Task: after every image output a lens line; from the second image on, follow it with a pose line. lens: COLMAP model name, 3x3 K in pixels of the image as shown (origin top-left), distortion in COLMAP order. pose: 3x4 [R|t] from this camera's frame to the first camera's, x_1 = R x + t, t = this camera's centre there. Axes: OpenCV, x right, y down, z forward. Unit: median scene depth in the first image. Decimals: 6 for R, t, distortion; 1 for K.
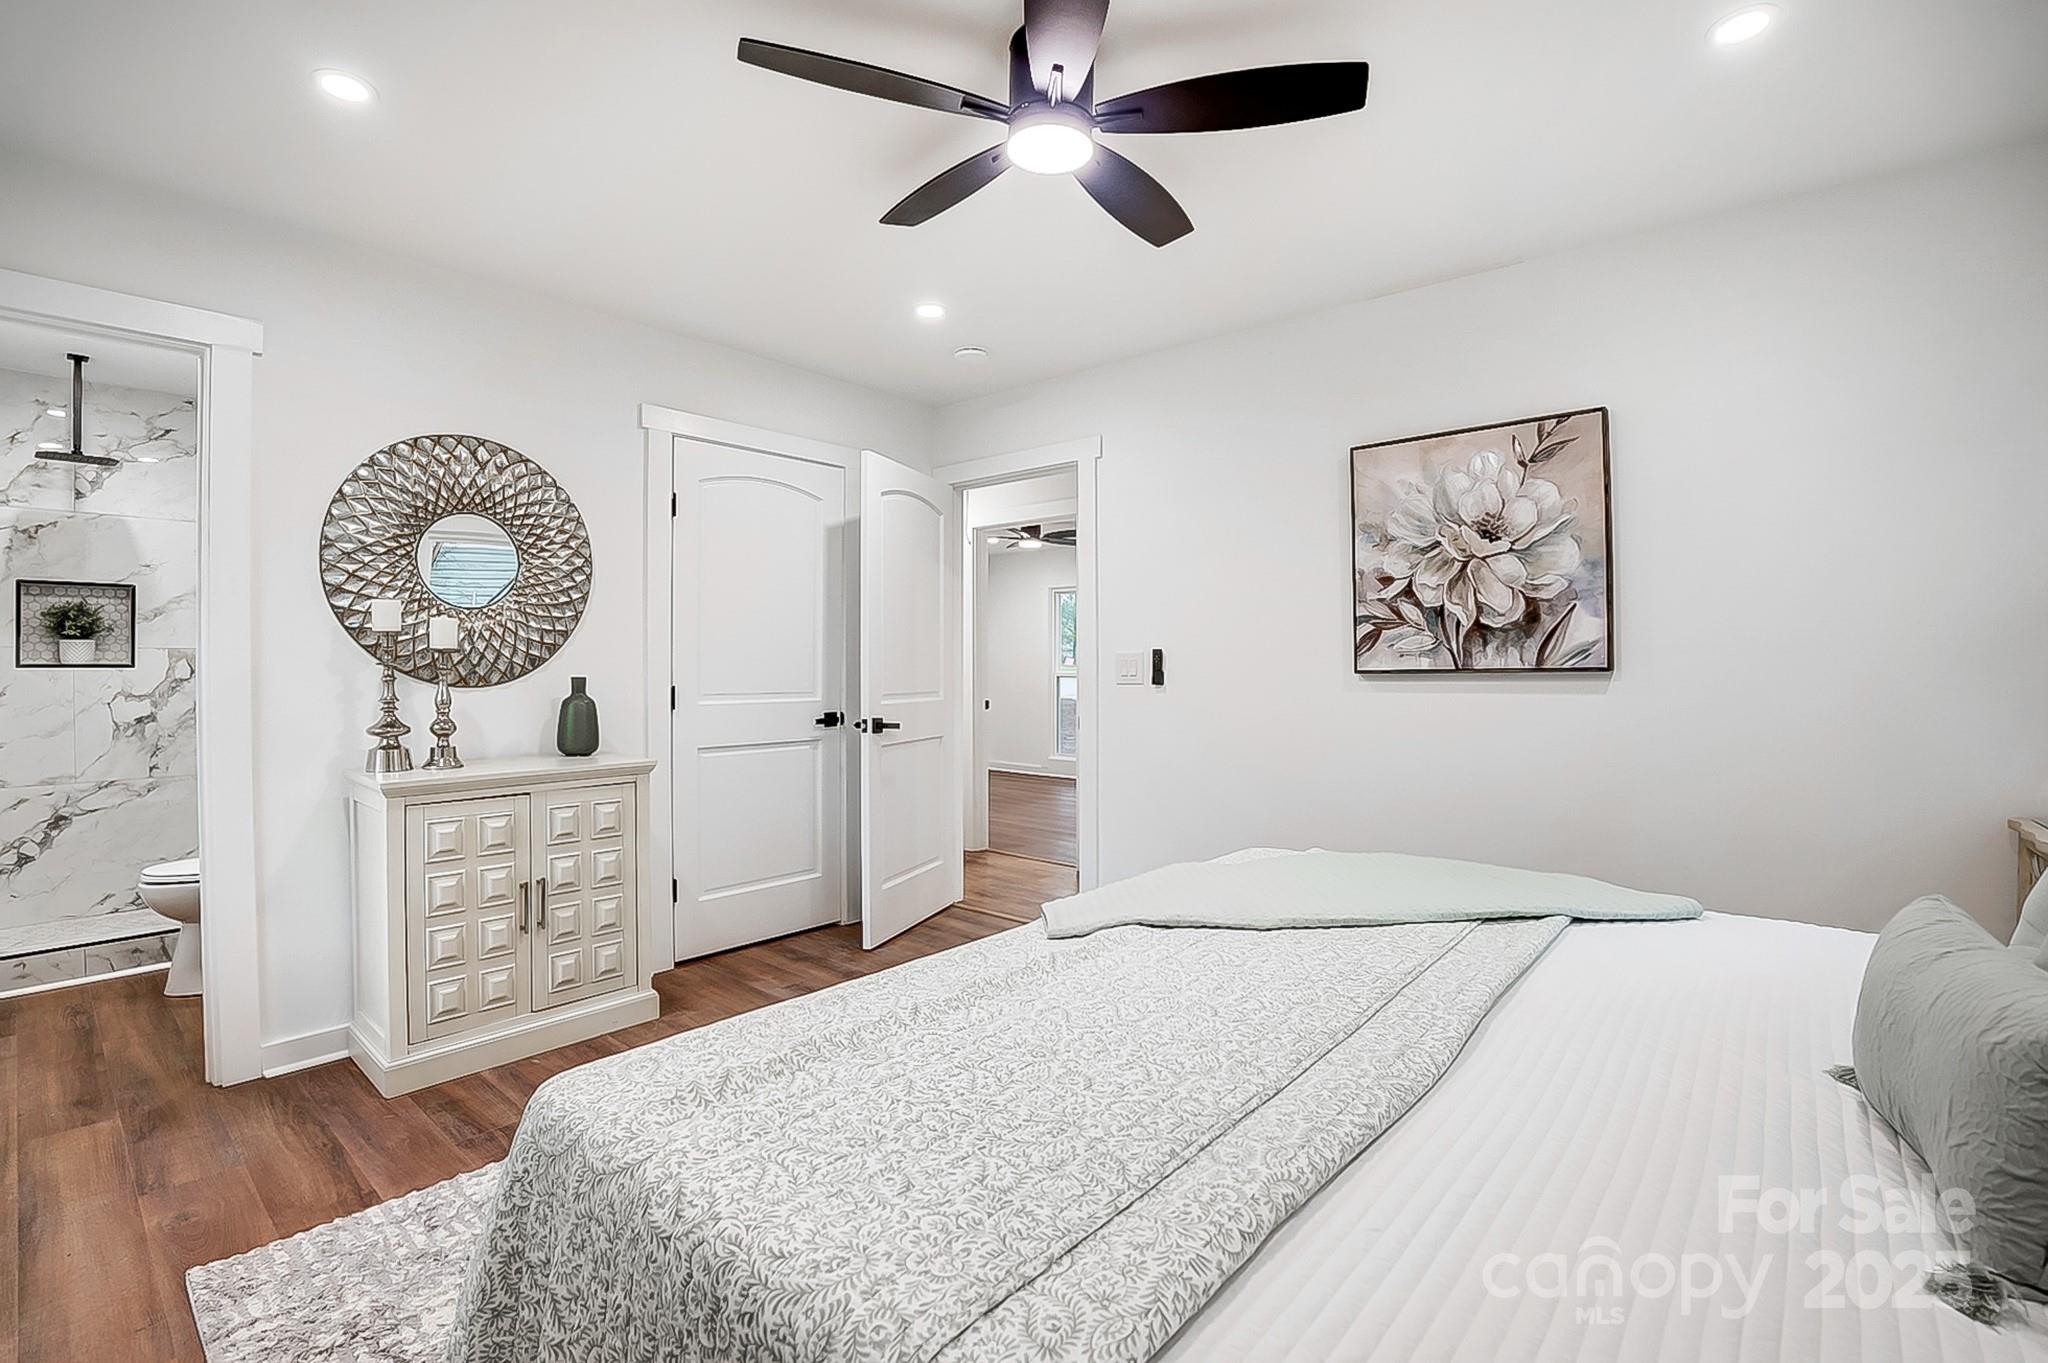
lens RADIAL K [[963.9, 0, 1024.6], [0, 963.9, 670.7], [0, 0, 1]] dist [-0.052556, 0.009827]
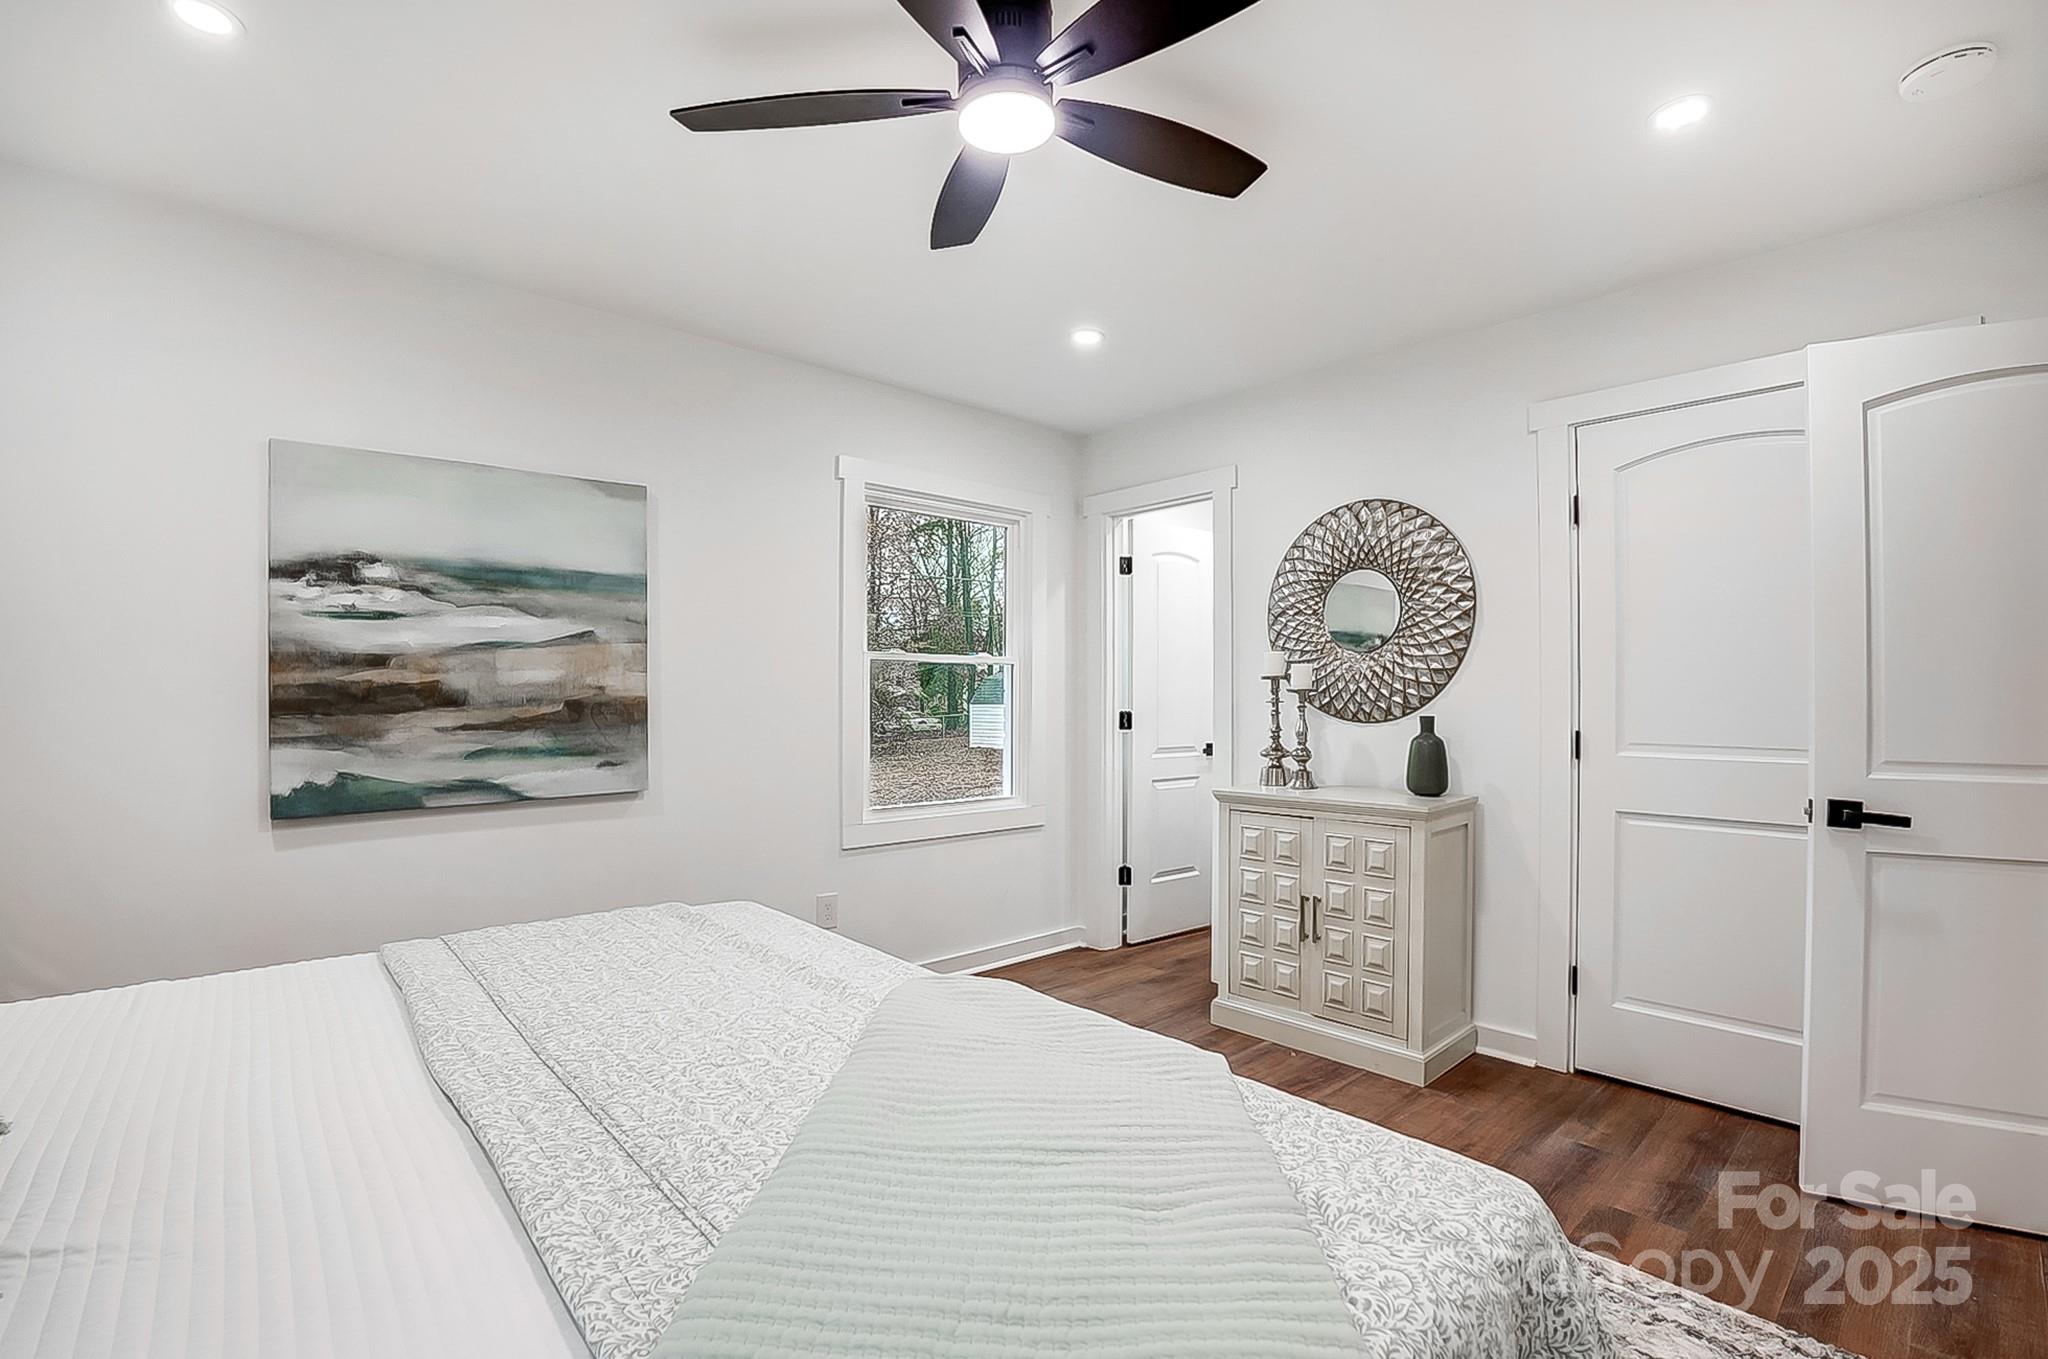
lens RADIAL K [[963.9, 0, 1044.5], [0, 963.9, 691.1], [0, 0, 1]] dist [-0.052556, 0.009827]
pose [[-0.144153, -0.008536, -0.989519, 0.710960], [-0.011676, 0.999908, -0.006925, -0.009399], [0.989487, 0.010555, -0.144239, 0.938346]]
